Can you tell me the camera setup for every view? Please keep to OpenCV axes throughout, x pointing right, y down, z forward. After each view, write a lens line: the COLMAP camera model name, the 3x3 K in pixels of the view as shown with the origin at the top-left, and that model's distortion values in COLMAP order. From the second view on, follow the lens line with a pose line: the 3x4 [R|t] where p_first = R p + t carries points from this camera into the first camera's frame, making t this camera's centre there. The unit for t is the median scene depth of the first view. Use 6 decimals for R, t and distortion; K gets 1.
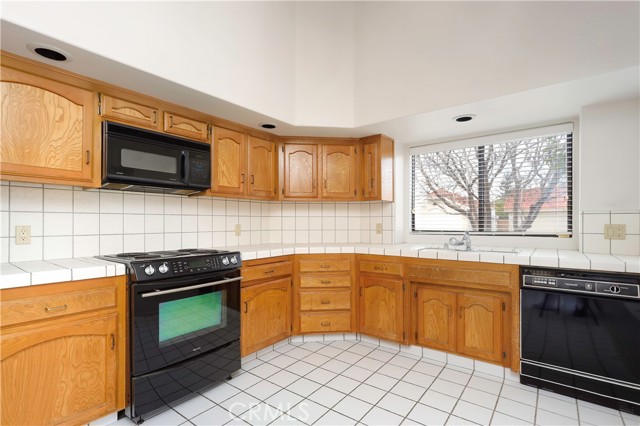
lens RADIAL K [[308.3, 0, 319.7], [0, 308.3, 217.6], [0, 0, 1]] dist [0.009200, -0.000534]
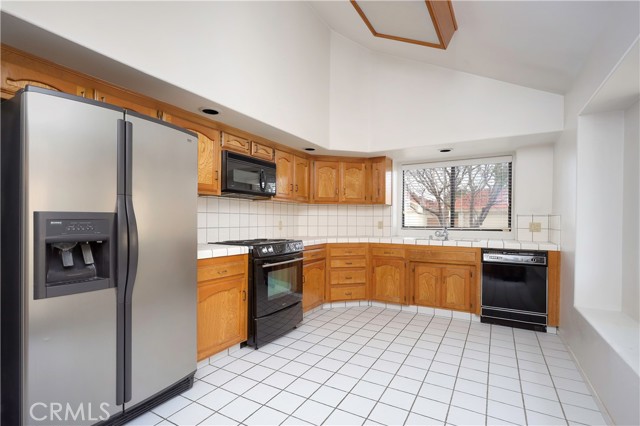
lens RADIAL K [[308.3, 0, 321.1], [0, 308.3, 216.7], [0, 0, 1]] dist [0.009200, -0.000534]
pose [[0.990532, 0.008130, 0.137044, -0.340005], [-0.008884, 0.999949, 0.004895, -0.006406], [-0.136997, -0.006066, 0.990553, -0.402513]]
